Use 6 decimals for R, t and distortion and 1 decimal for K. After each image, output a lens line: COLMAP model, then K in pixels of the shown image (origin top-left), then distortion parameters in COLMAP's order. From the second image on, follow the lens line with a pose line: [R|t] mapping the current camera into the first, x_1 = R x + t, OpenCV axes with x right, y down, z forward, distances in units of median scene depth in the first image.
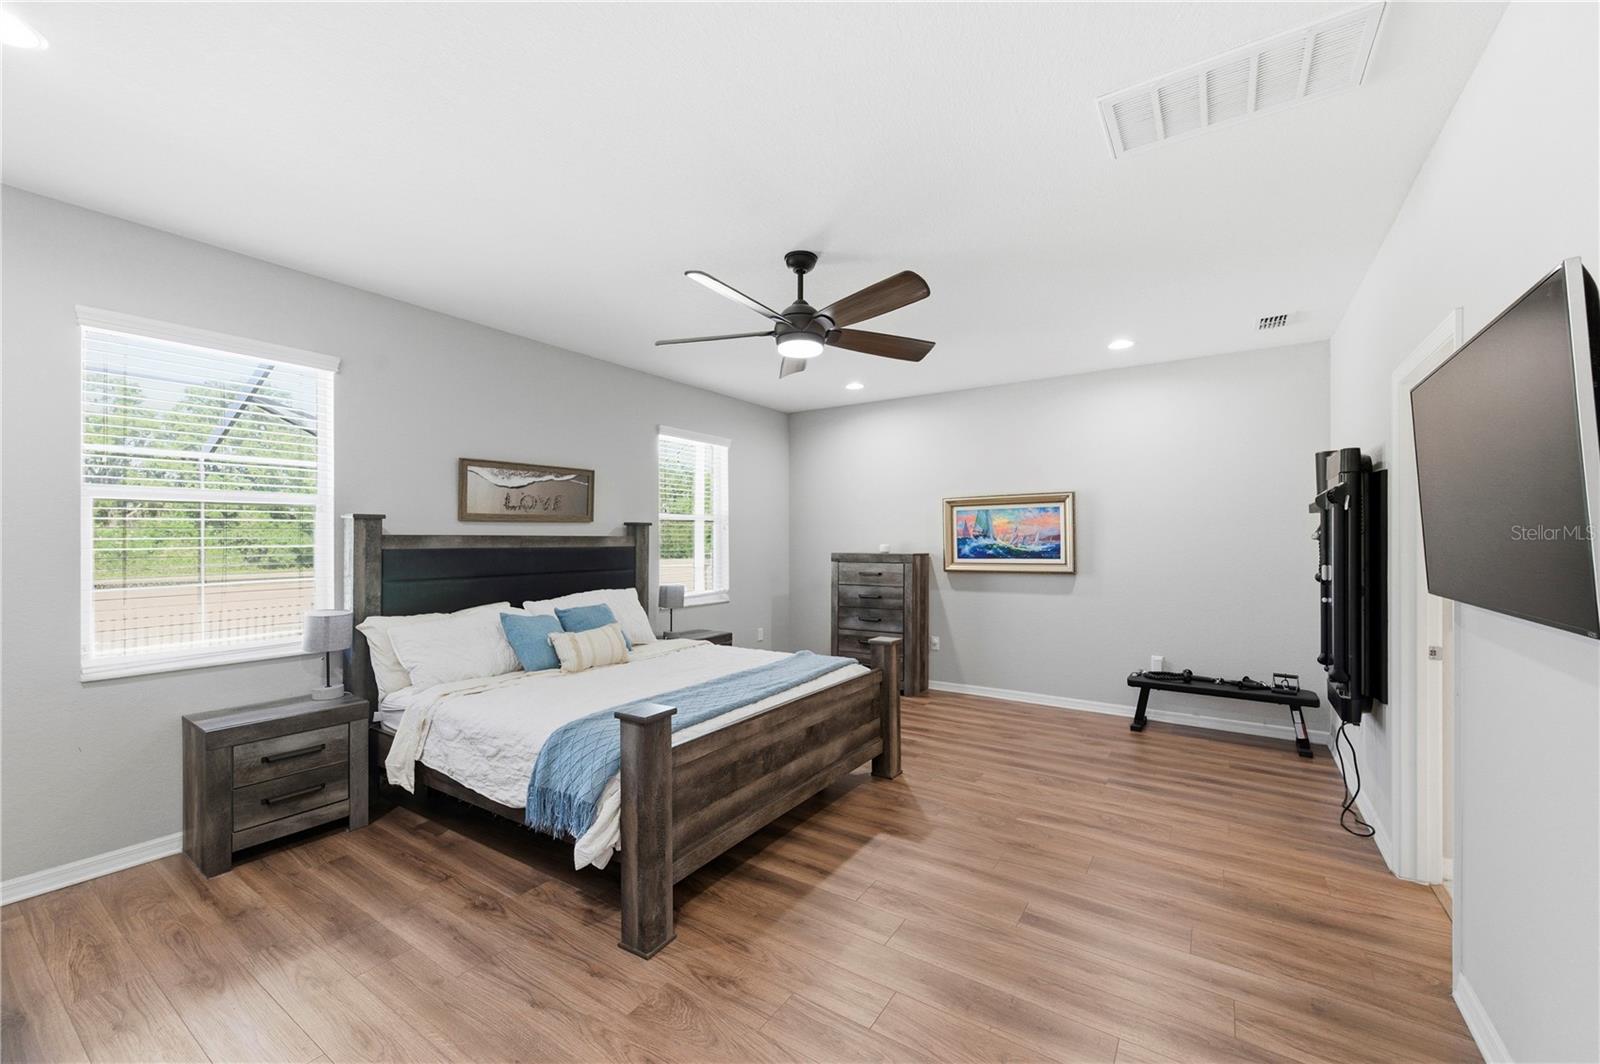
lens RADIAL K [[626.8, 0, 807.0], [0, 626.8, 535.6], [0, 0, 1]] dist [0.008475, -0.001413]
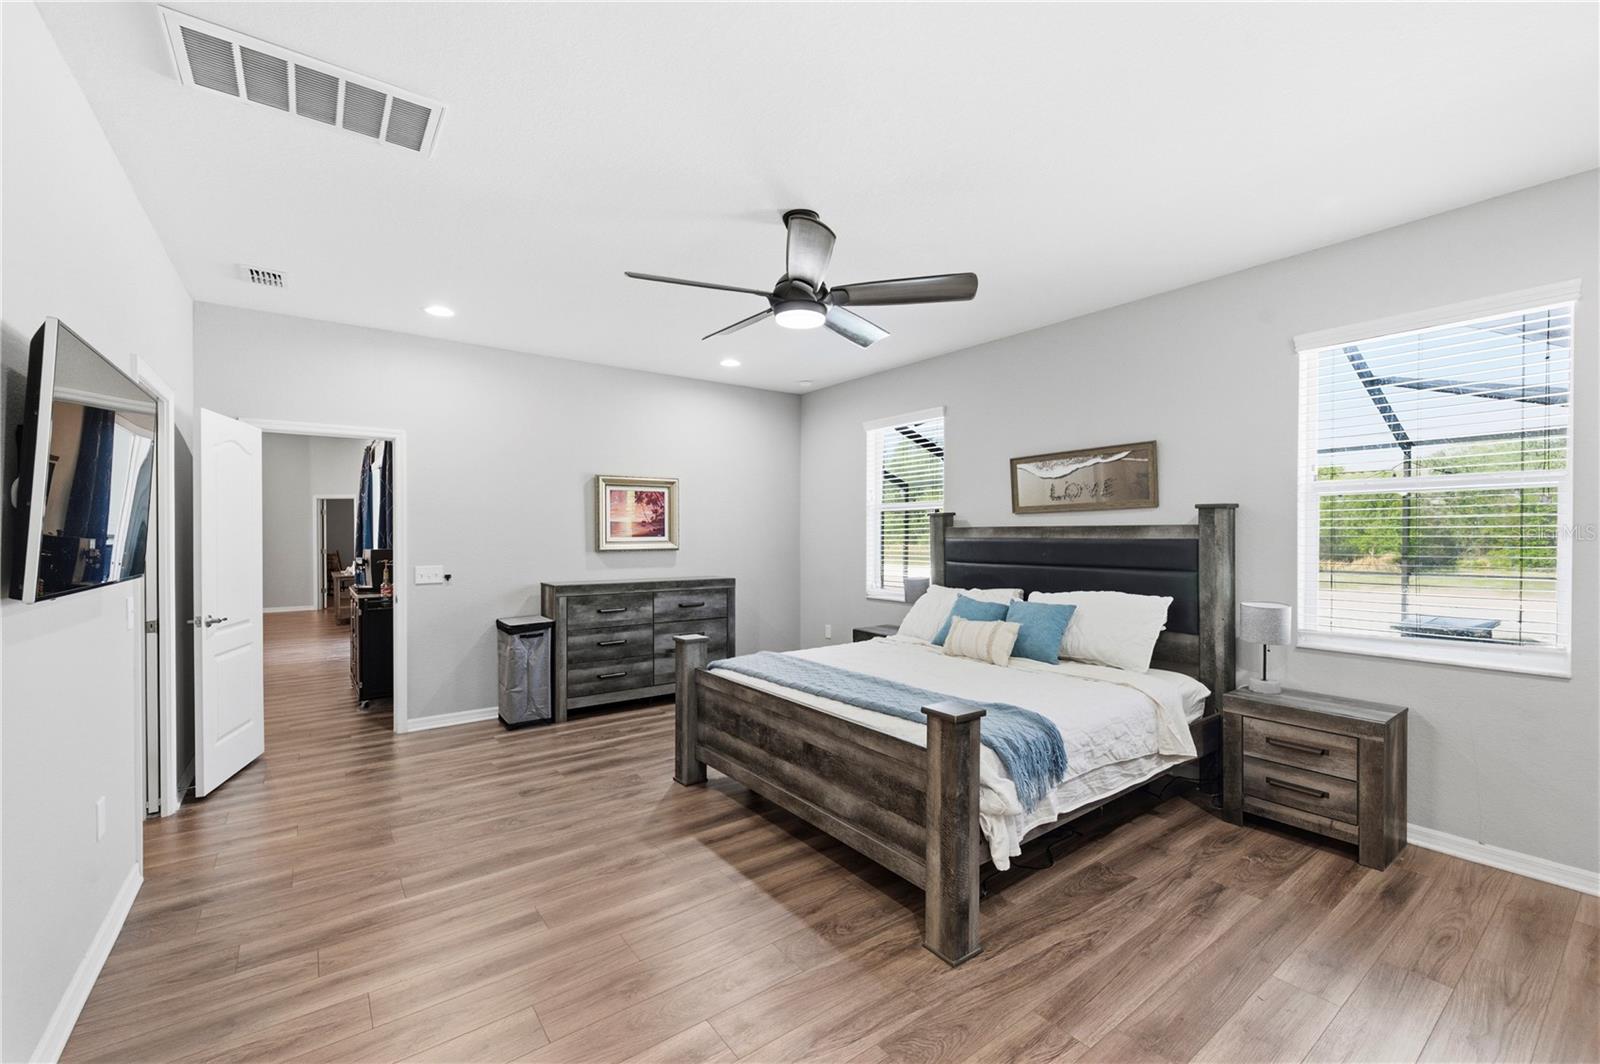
lens RADIAL K [[658.5, 0, 803.4], [0, 658.5, 535.3], [0, 0, 1]] dist [-0.000042, 0.000174]
pose [[-0.333370, 0.006654, -0.942773, 0.803765], [0.009278, 0.999950, 0.003777, 0.008735], [0.942750, -0.007487, -0.333415, 1.194772]]
